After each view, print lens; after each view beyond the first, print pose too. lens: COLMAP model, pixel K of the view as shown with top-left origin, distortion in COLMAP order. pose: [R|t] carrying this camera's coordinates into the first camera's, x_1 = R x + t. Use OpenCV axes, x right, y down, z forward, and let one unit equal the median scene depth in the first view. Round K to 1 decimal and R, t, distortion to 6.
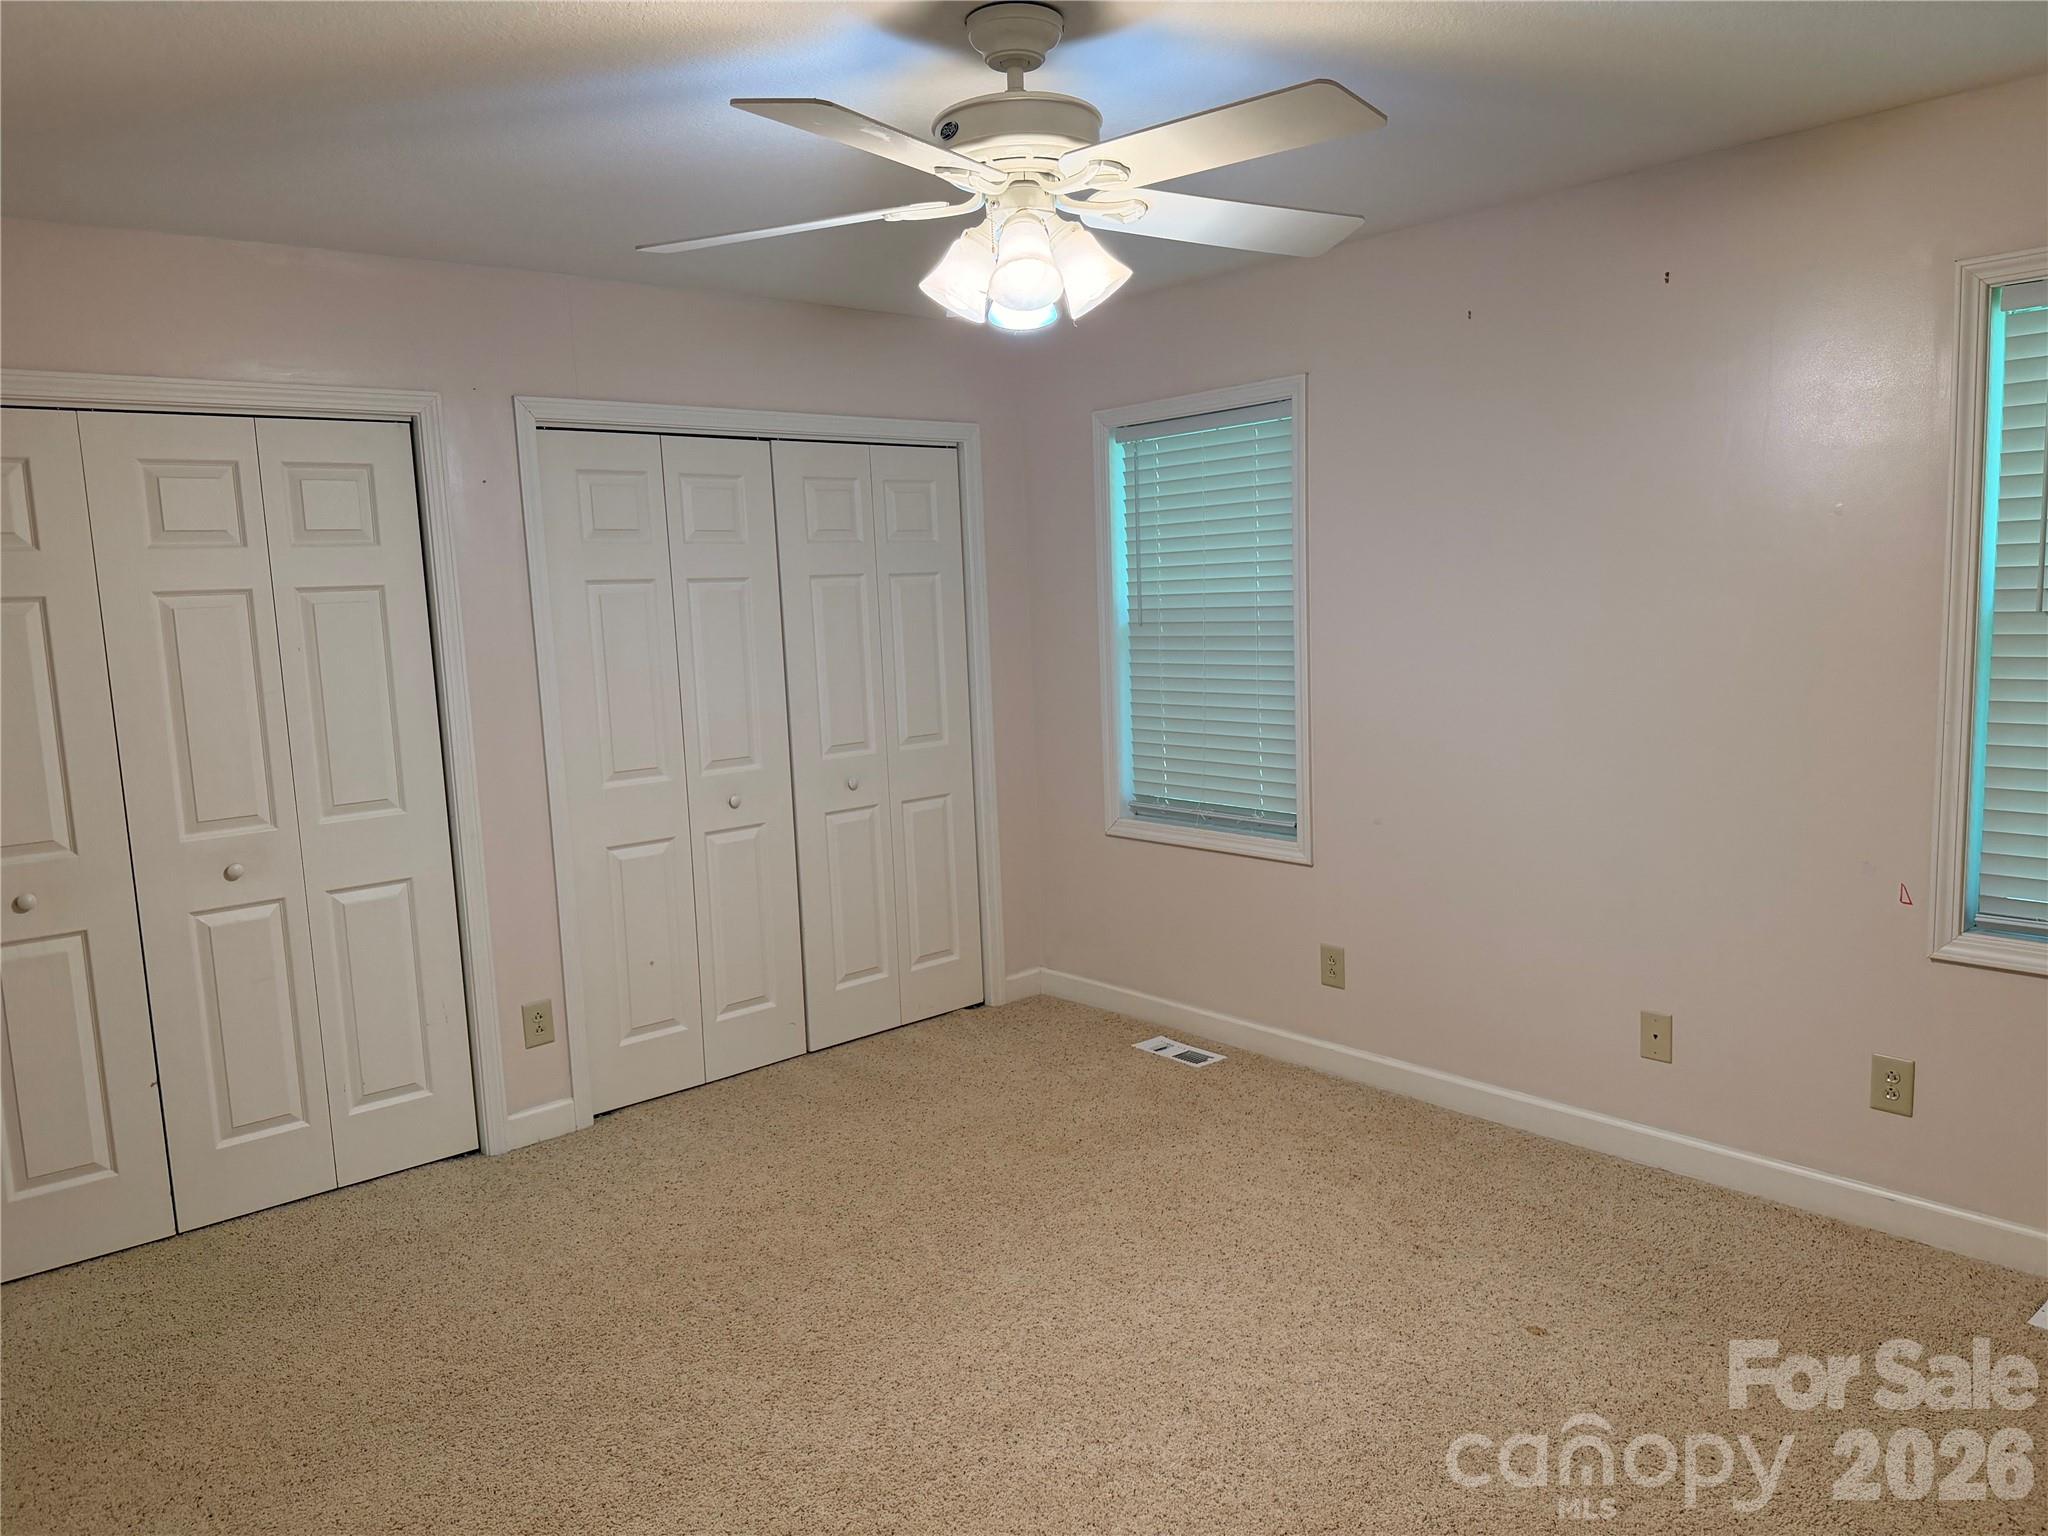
lens RADIAL K [[1424.5, 0, 1028.4], [0, 1424.5, 771.1], [0, 0, 1]] dist [0.078671, -0.098593]
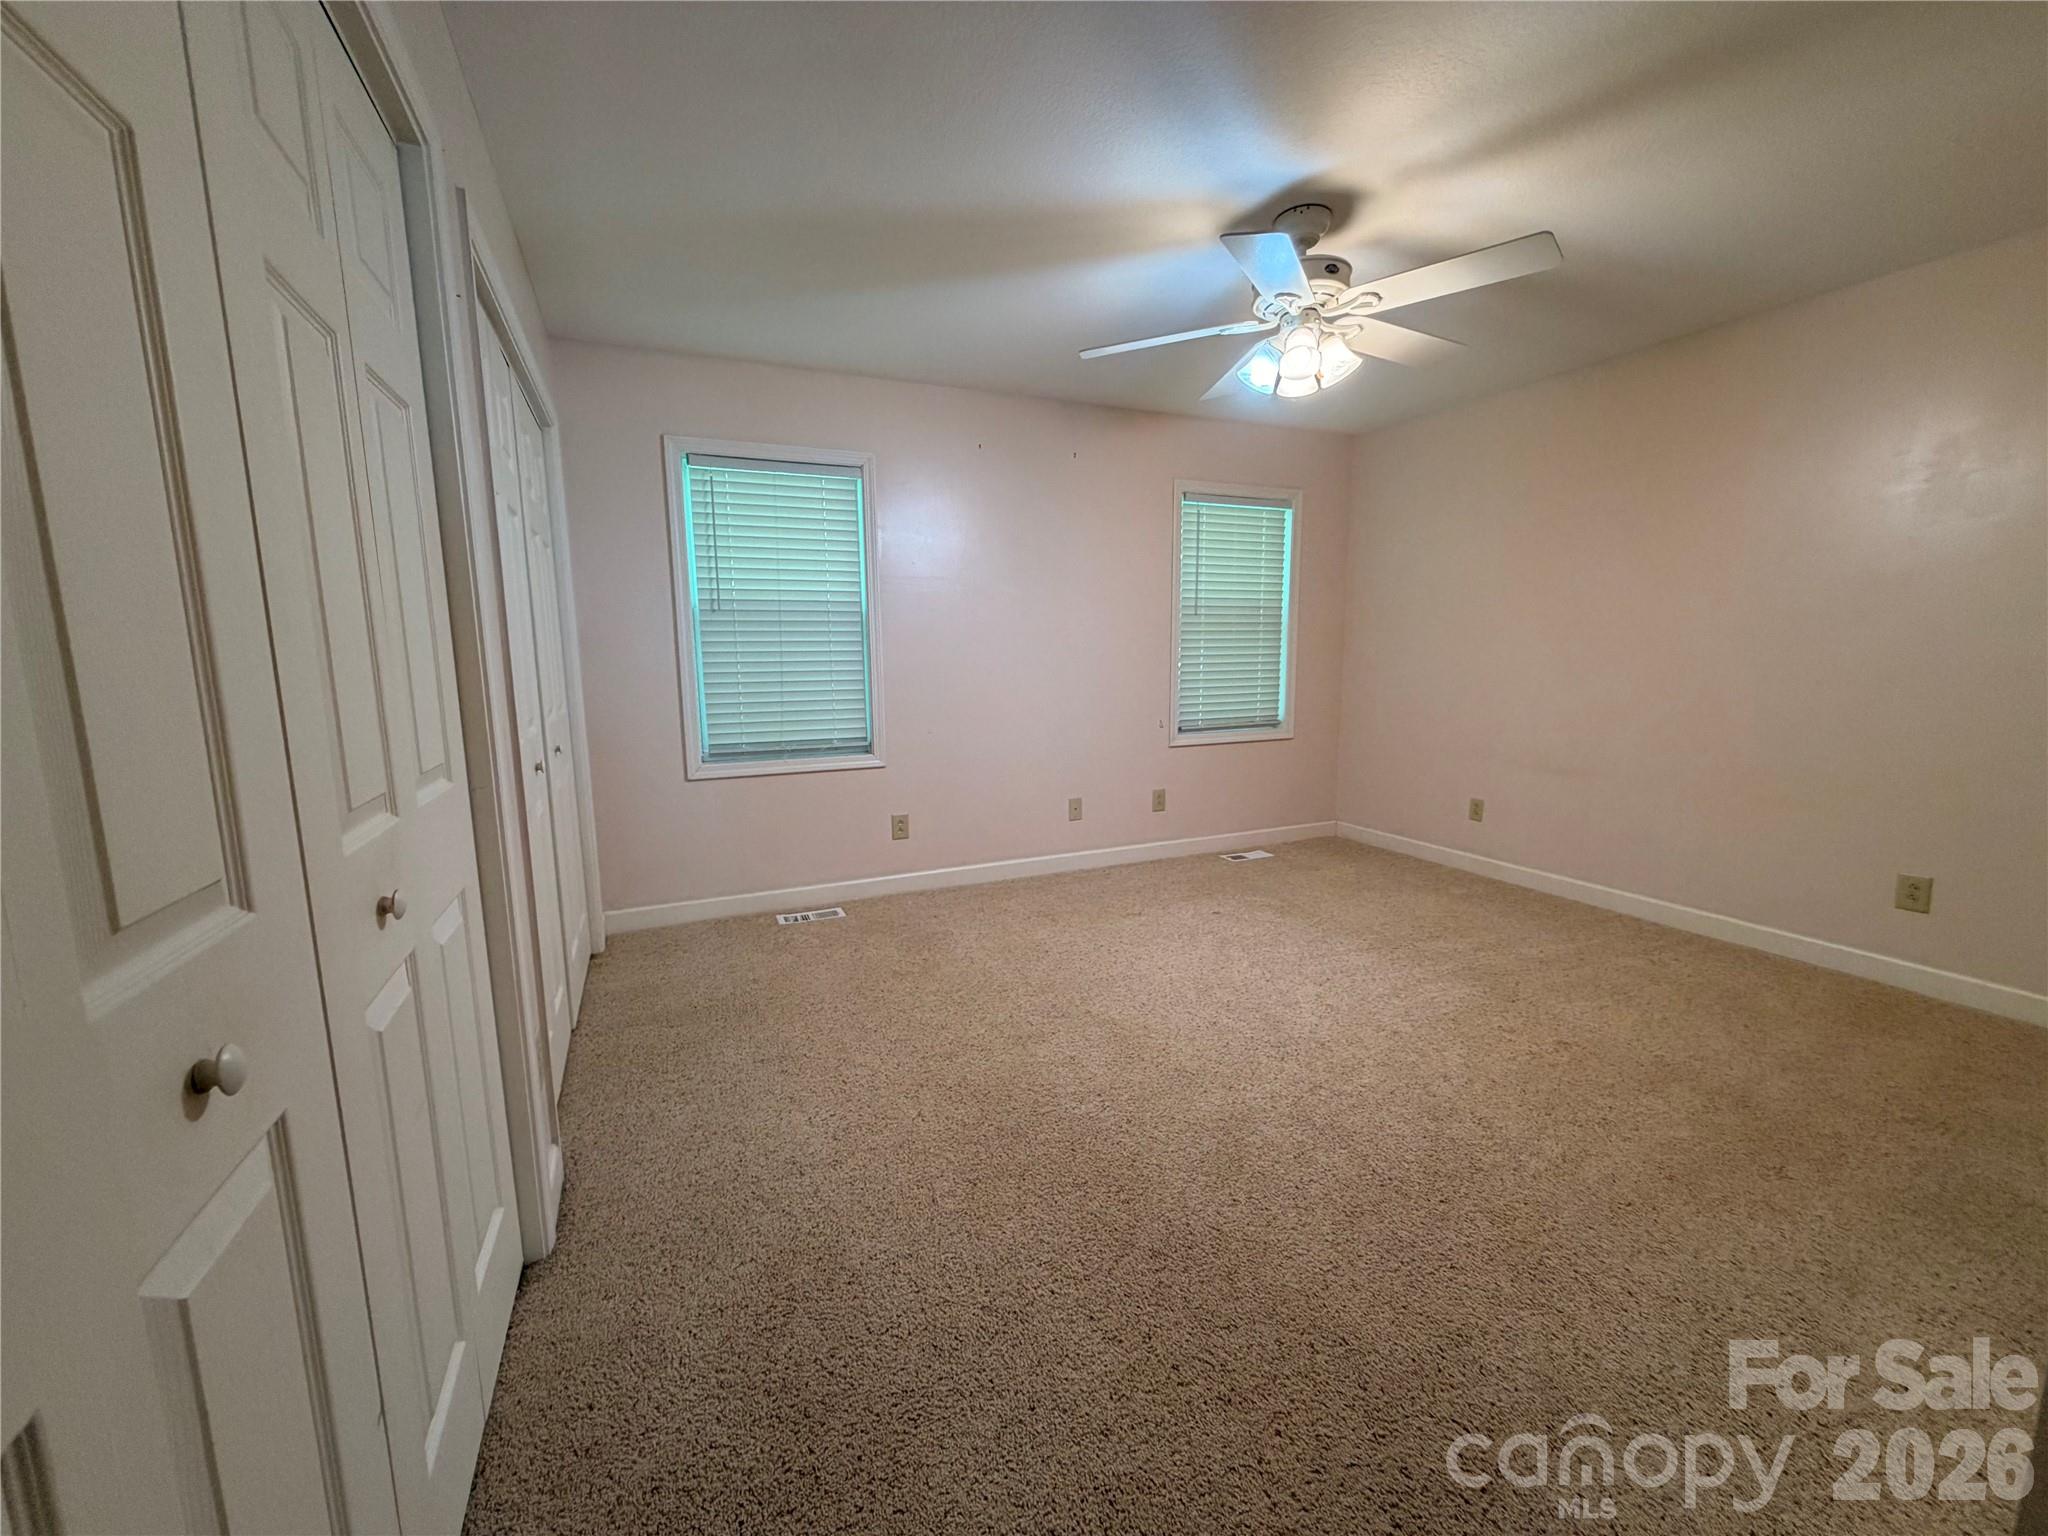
lens RADIAL K [[812.4, 0, 1026.7], [0, 812.4, 766.1], [0, 0, 1]] dist [0.000542, 0.000199]
pose [[0.293212, -0.103555, 0.950423, -0.609996], [0.123109, 0.989930, 0.069880, 0.020870], [-0.948088, 0.096516, 0.303007, 0.572081]]
